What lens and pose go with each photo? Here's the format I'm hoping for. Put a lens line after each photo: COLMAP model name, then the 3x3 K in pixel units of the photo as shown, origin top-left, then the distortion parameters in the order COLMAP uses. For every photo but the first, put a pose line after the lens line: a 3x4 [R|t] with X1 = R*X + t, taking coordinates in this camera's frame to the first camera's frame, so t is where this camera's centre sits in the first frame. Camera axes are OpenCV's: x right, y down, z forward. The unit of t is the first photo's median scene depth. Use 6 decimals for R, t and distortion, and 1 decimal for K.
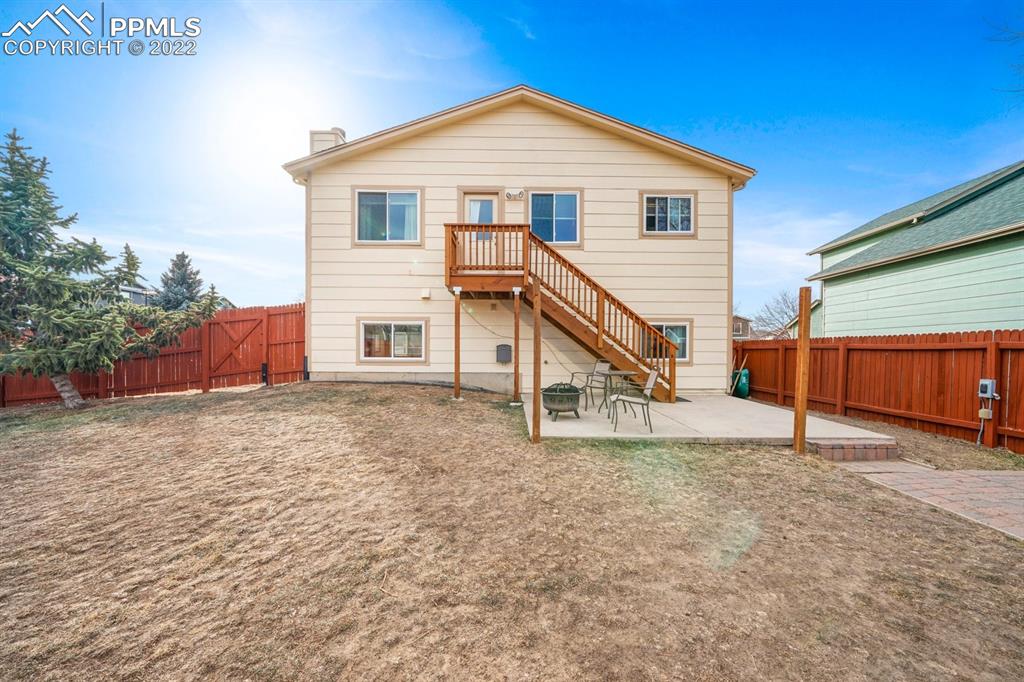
lens RADIAL K [[358.9, 0, 505.6], [0, 358.9, 351.5], [0, 0, 1]] dist [-0.001006, -0.000257]
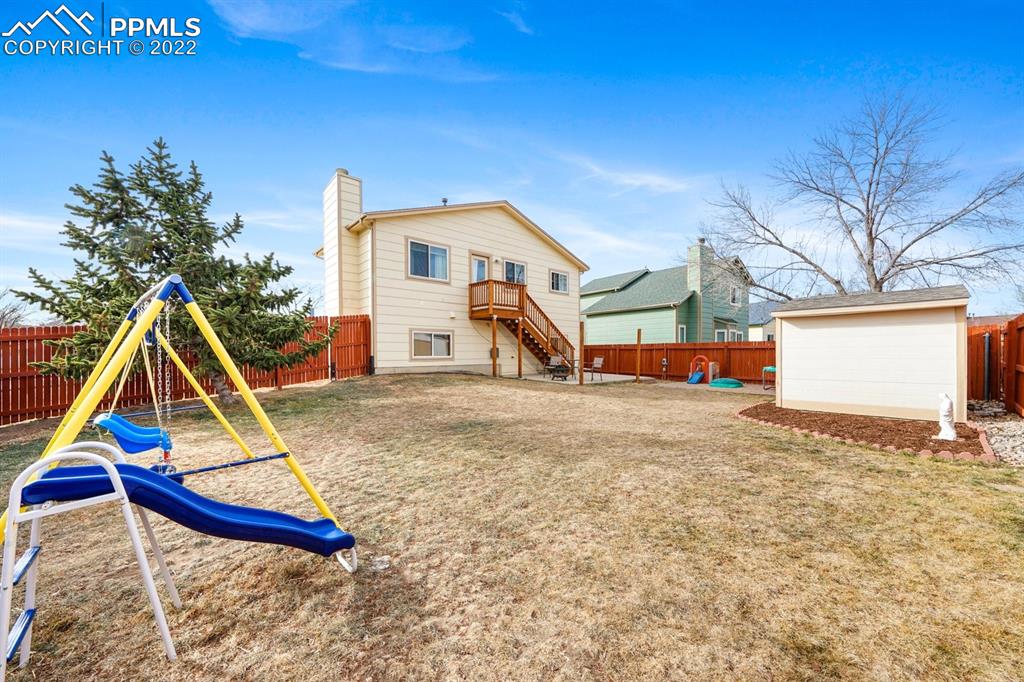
lens RADIAL K [[358.9, 0, 505.6], [0, 358.9, 351.5], [0, 0, 1]] dist [-0.001006, -0.000257]
pose [[0.776056, -0.005104, 0.630643, -1.024170], [0.007609, 0.999970, -0.001270, 0.001536], [-0.630618, 0.005784, 0.776072, -0.353002]]
